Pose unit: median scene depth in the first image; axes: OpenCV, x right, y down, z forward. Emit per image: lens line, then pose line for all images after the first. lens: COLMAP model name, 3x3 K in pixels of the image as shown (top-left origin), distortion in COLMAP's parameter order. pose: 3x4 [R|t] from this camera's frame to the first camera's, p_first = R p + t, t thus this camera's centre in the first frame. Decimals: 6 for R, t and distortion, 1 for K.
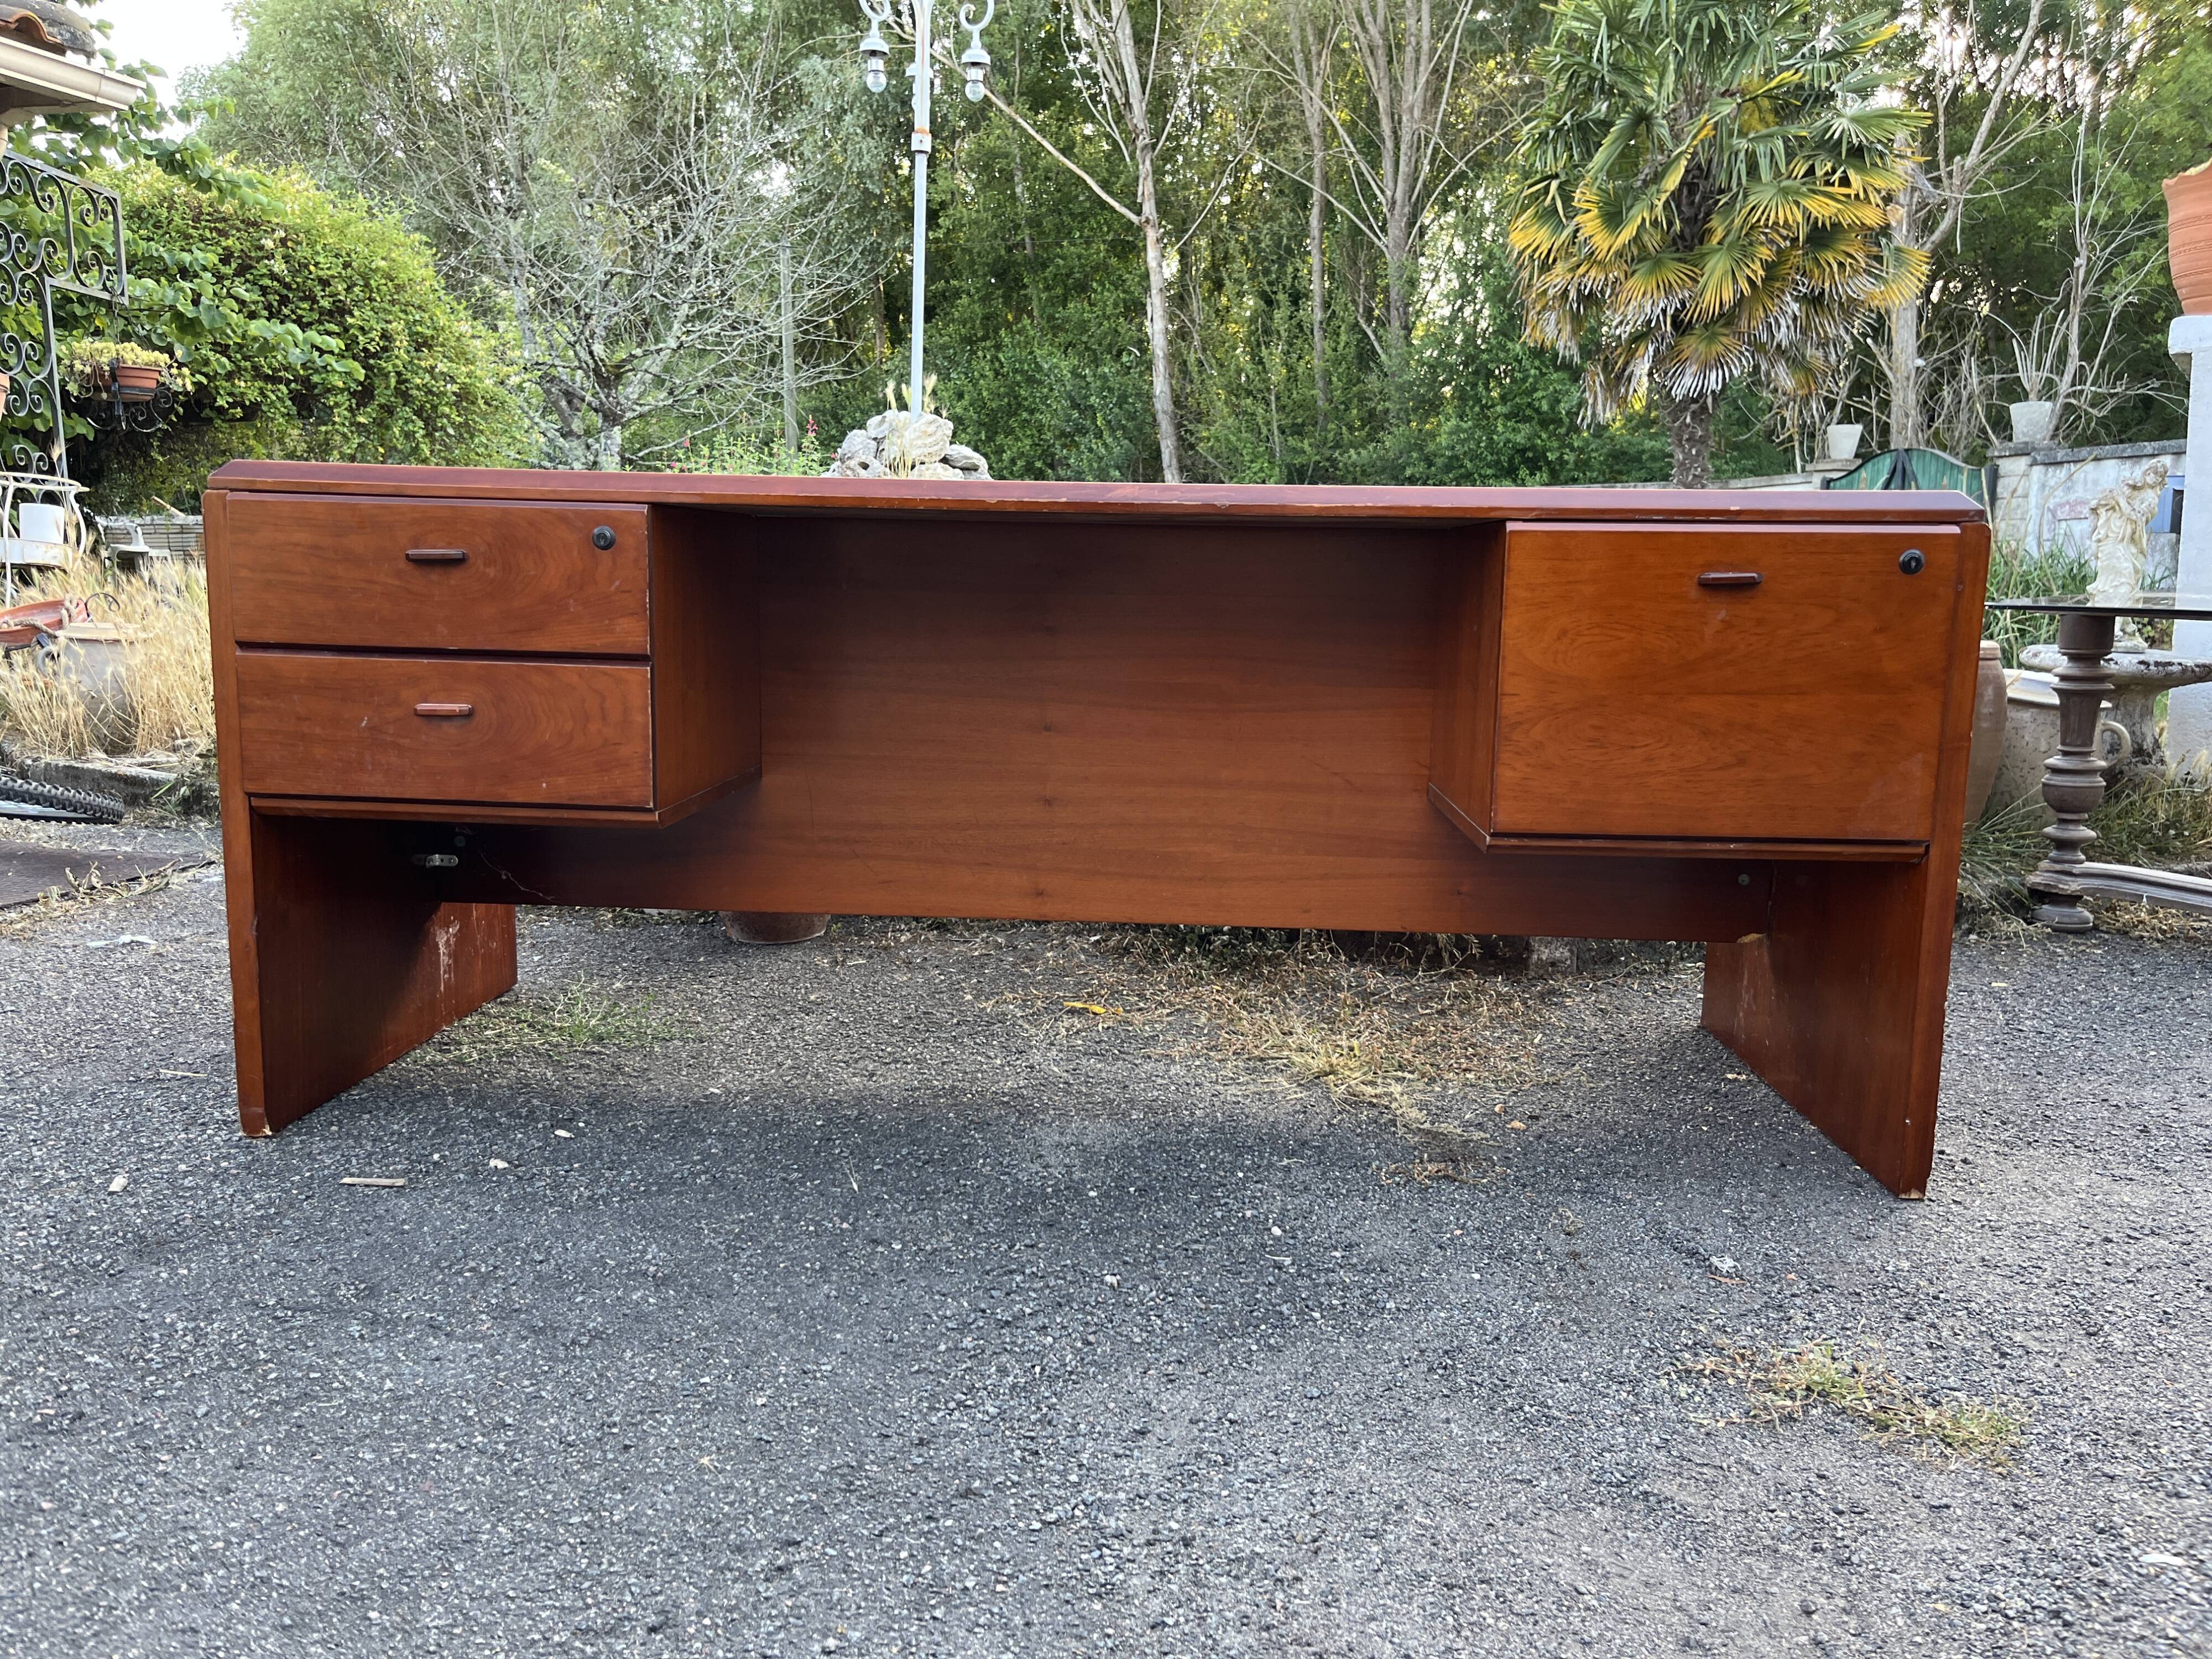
lens RADIAL K [[1700.3, 0, 1096.7], [0, 1700.3, 833.5], [0, 0, 1]] dist [0.079220, -0.121277]
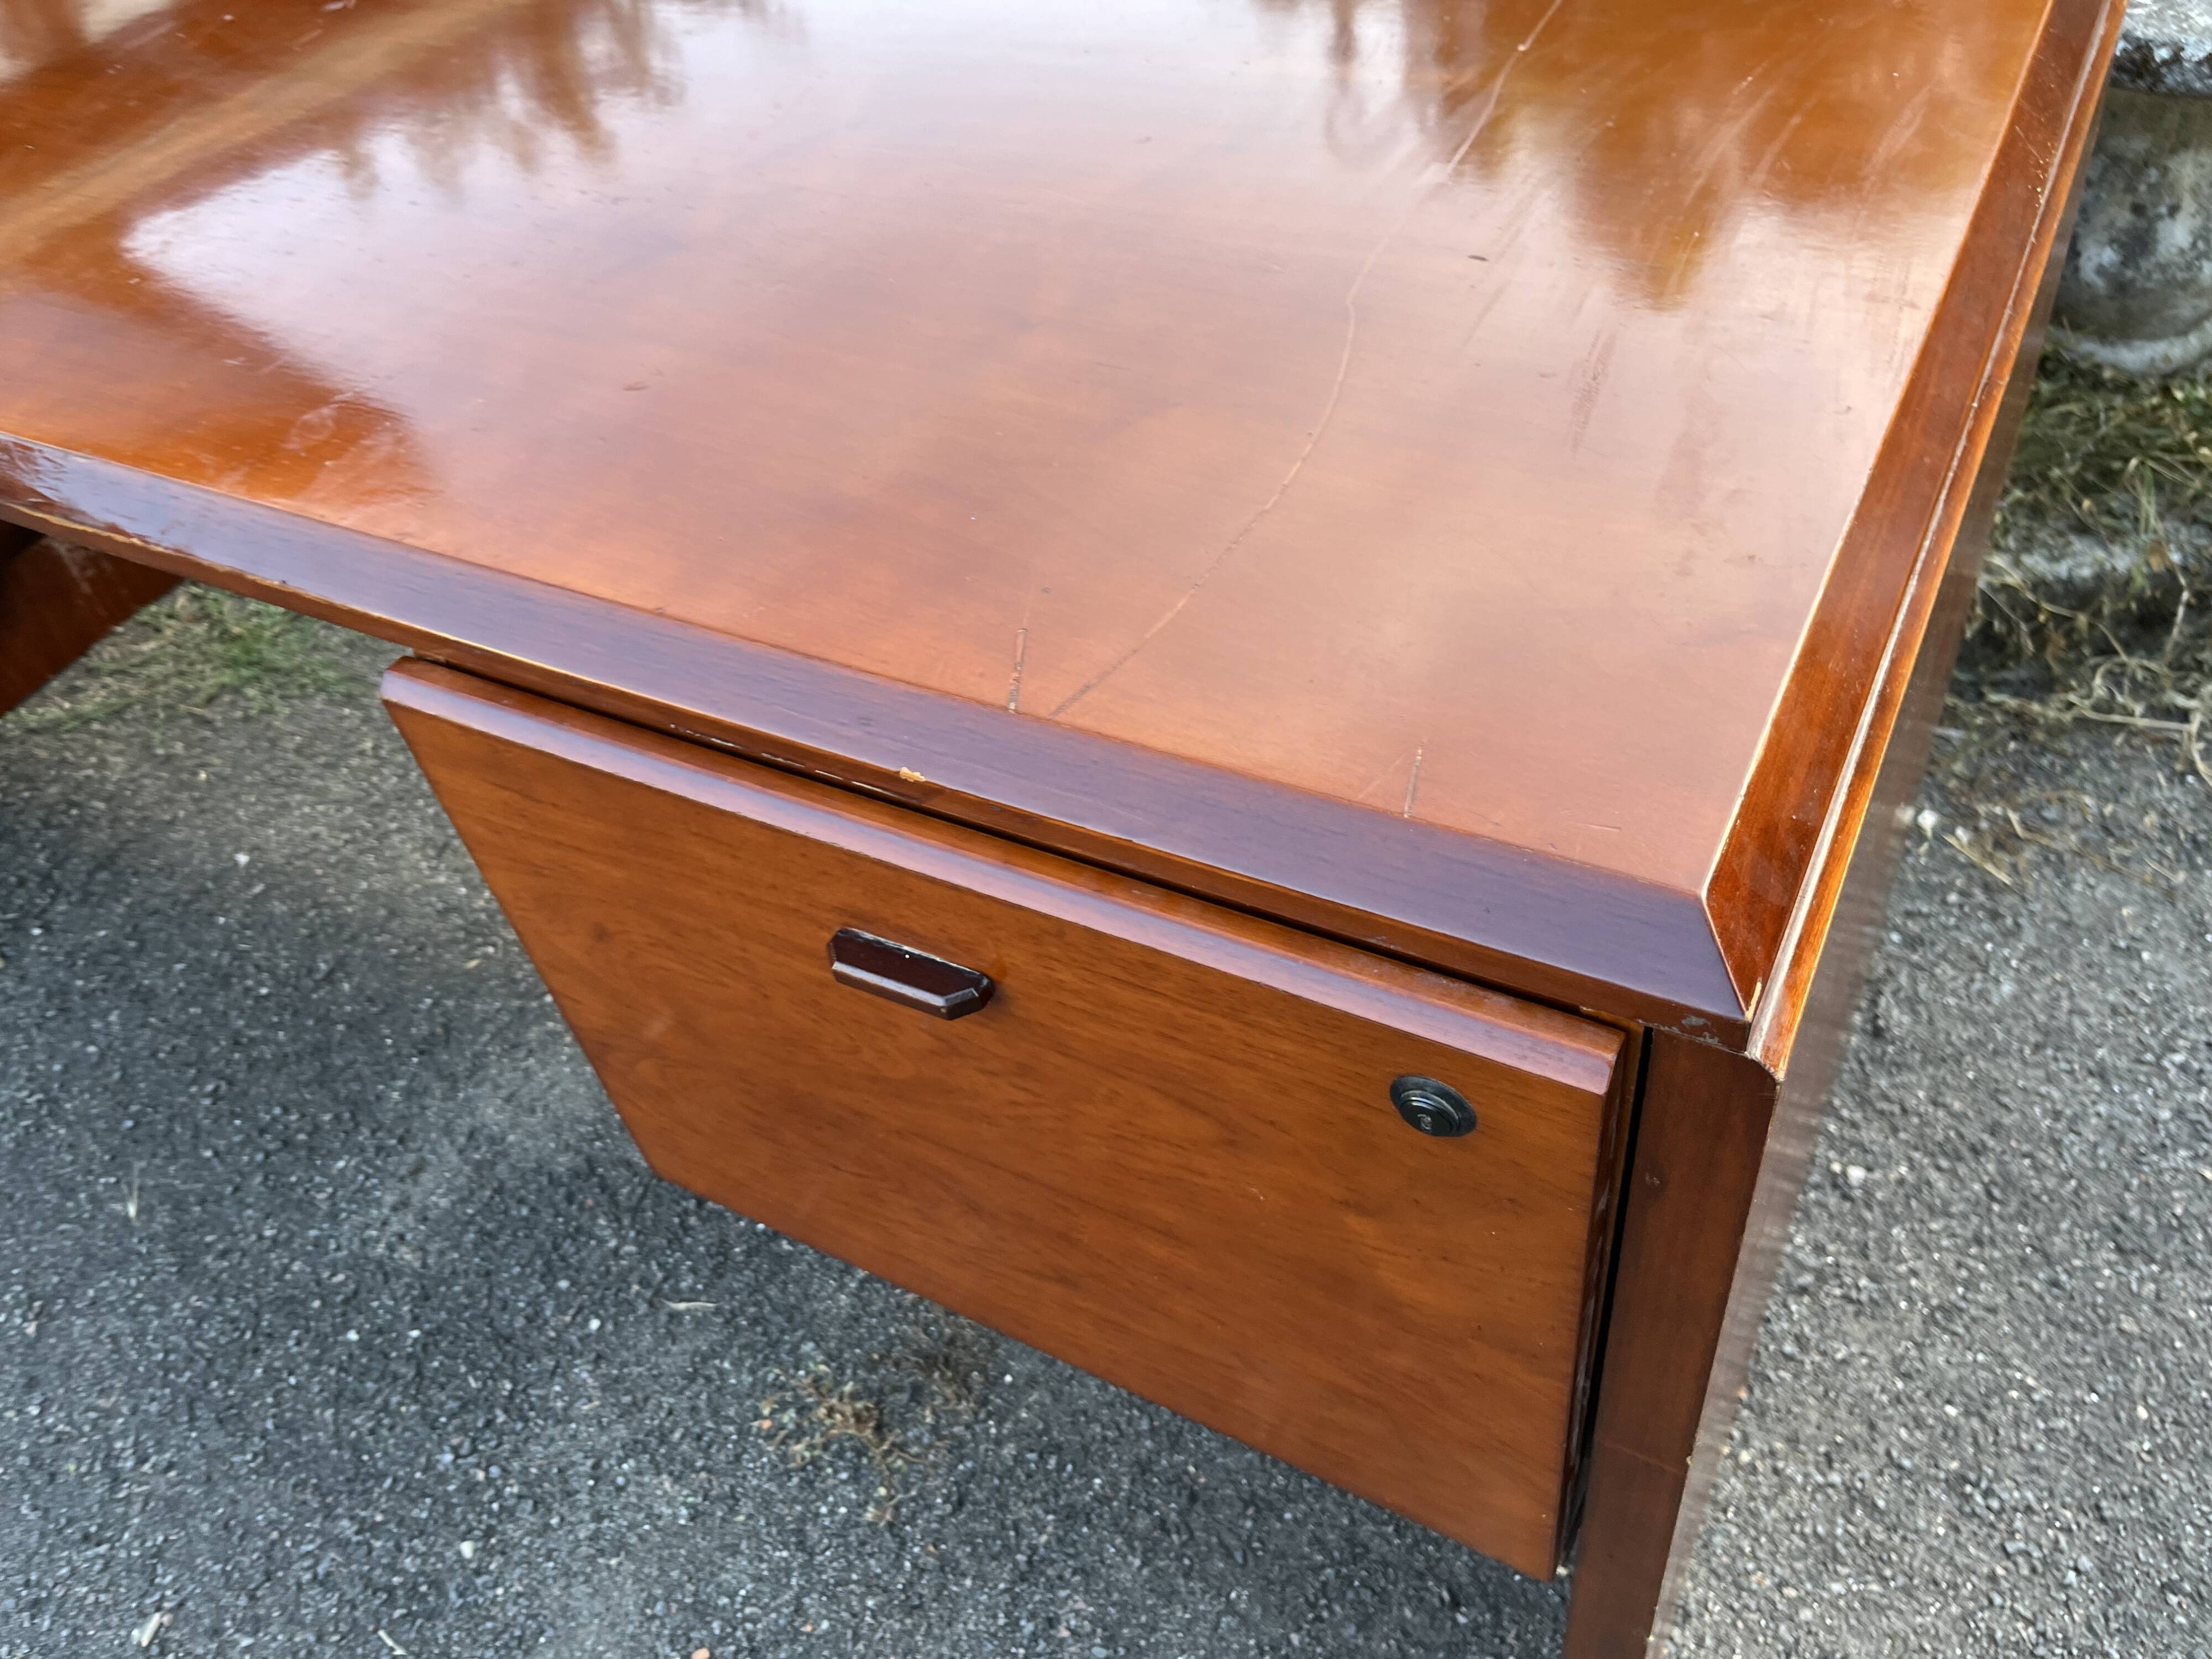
lens RADIAL K [[1705.8, 0, 1104.5], [0, 1705.8, 840.0], [0, 0, 1]] dist [0.068893, -0.110751]
pose [[0.889822, 0.216442, -0.401708, 0.351799], [0.078356, 0.794791, 0.601804, -0.237867], [0.449529, -0.566975, 0.690263, 0.544408]]
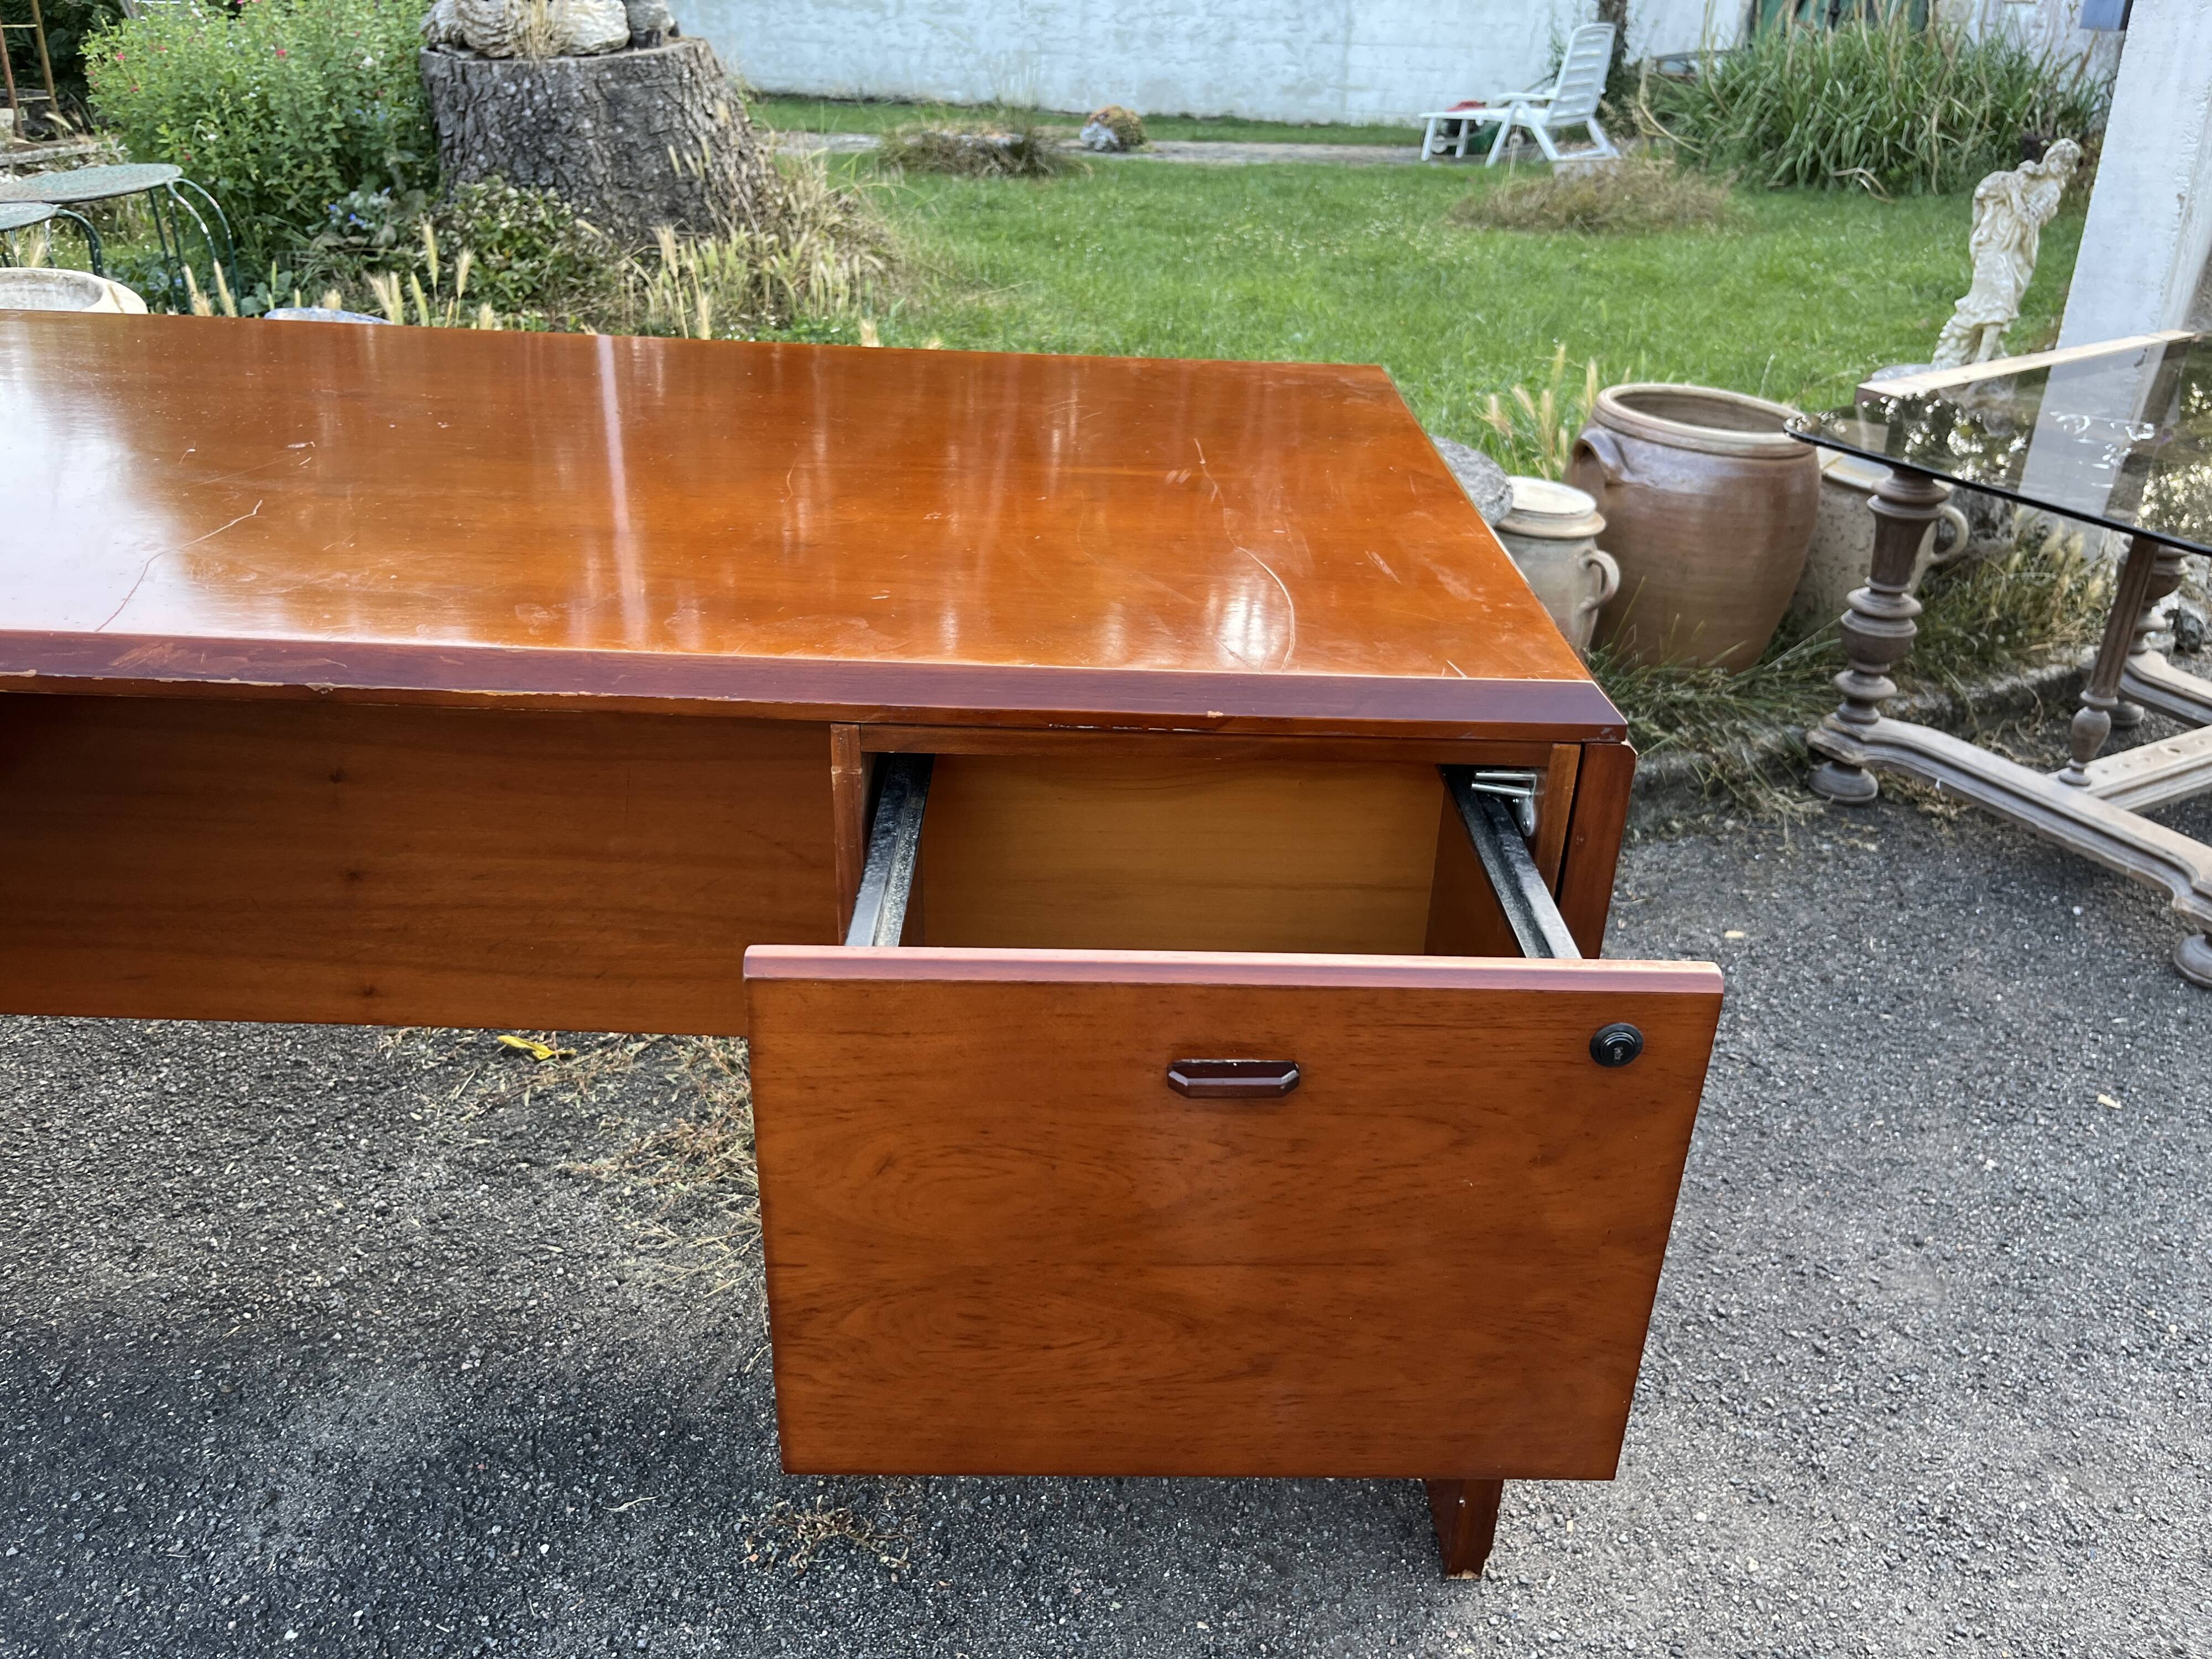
lens RADIAL K [[1705.5, 0, 1127.5], [0, 1705.5, 814.1], [0, 0, 1]] dist [0.074181, -0.114858]
pose [[0.997556, -0.008340, 0.069375, 0.202751], [-0.013013, 0.953309, 0.301715, -0.222752], [-0.068652, -0.301880, 0.950871, 0.295813]]
